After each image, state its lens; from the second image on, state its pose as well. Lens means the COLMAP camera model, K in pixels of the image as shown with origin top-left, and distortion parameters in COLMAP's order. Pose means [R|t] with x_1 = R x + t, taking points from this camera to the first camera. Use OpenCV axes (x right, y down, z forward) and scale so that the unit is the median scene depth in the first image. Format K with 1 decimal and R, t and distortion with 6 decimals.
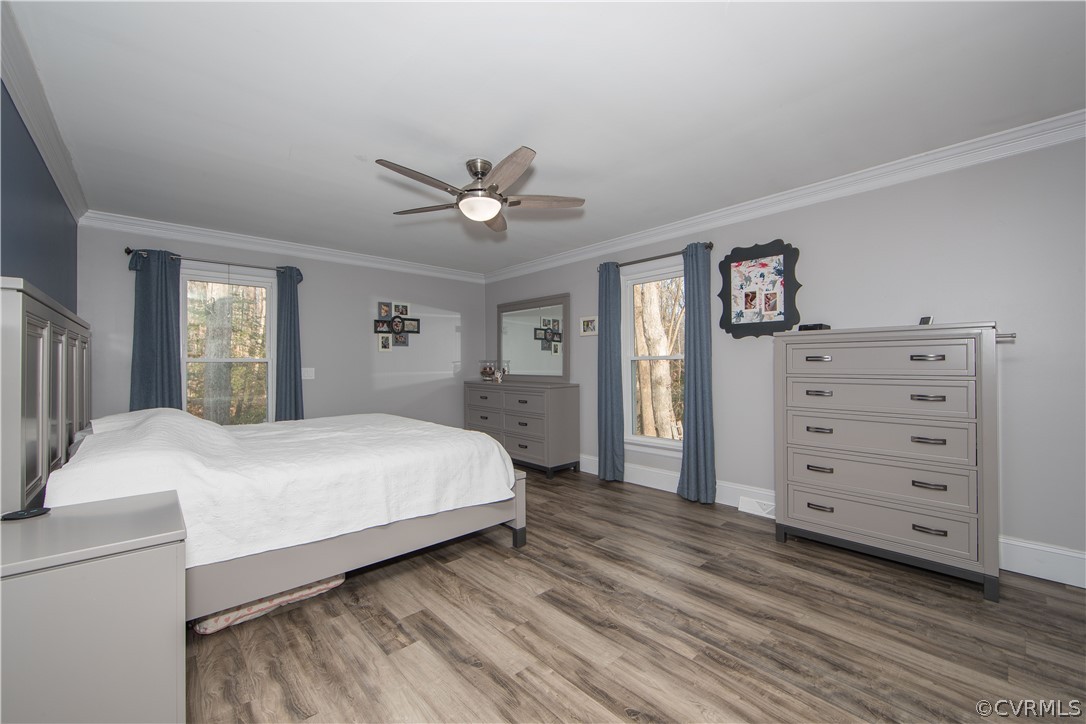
lens RADIAL K [[436.4, 0, 547.6], [0, 436.4, 361.5], [0, 0, 1]] dist [-0.015250, 0.002277]
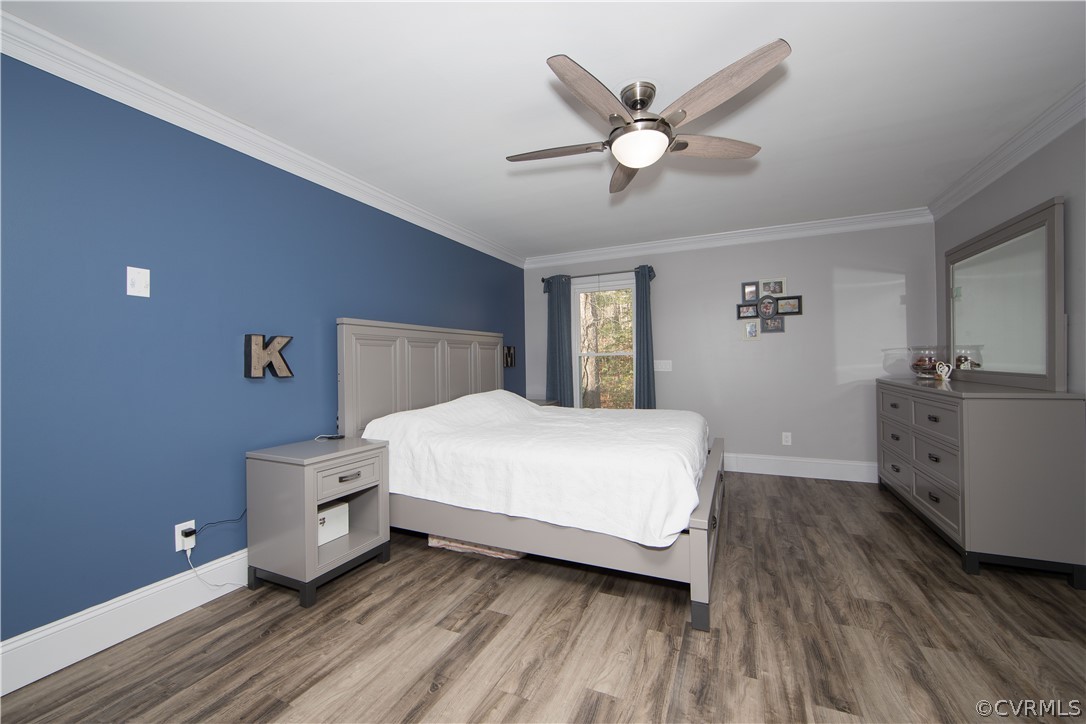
lens RADIAL K [[436.4, 0, 524.9], [0, 436.4, 362.1], [0, 0, 1]] dist [-0.015250, 0.002277]
pose [[0.360407, -0.000210, -0.932795, 0.487983], [0.021205, 0.999743, 0.007967, 0.006609], [0.932554, -0.022651, 0.360319, 0.554905]]
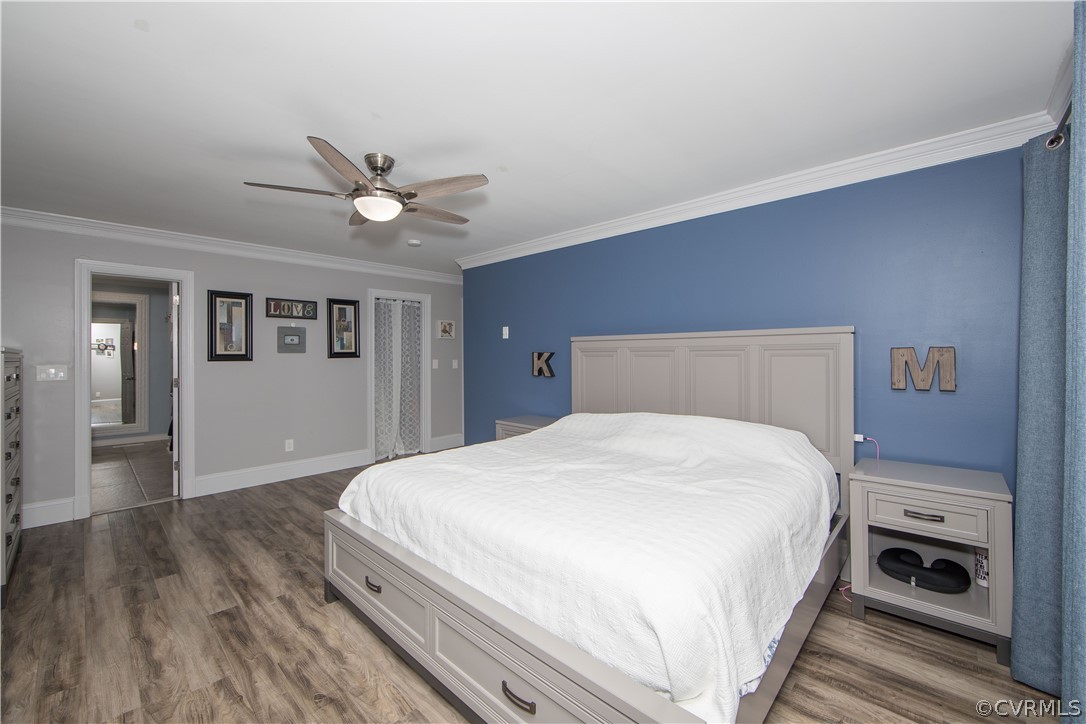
lens RADIAL K [[436.4, 0, 534.5], [0, 436.4, 355.8], [0, 0, 1]] dist [-0.015250, 0.002277]
pose [[-0.998090, 0.013795, -0.060220, -0.432098], [0.013929, 0.999901, -0.001808, -0.036766], [0.060189, -0.002644, -0.998183, 1.975836]]
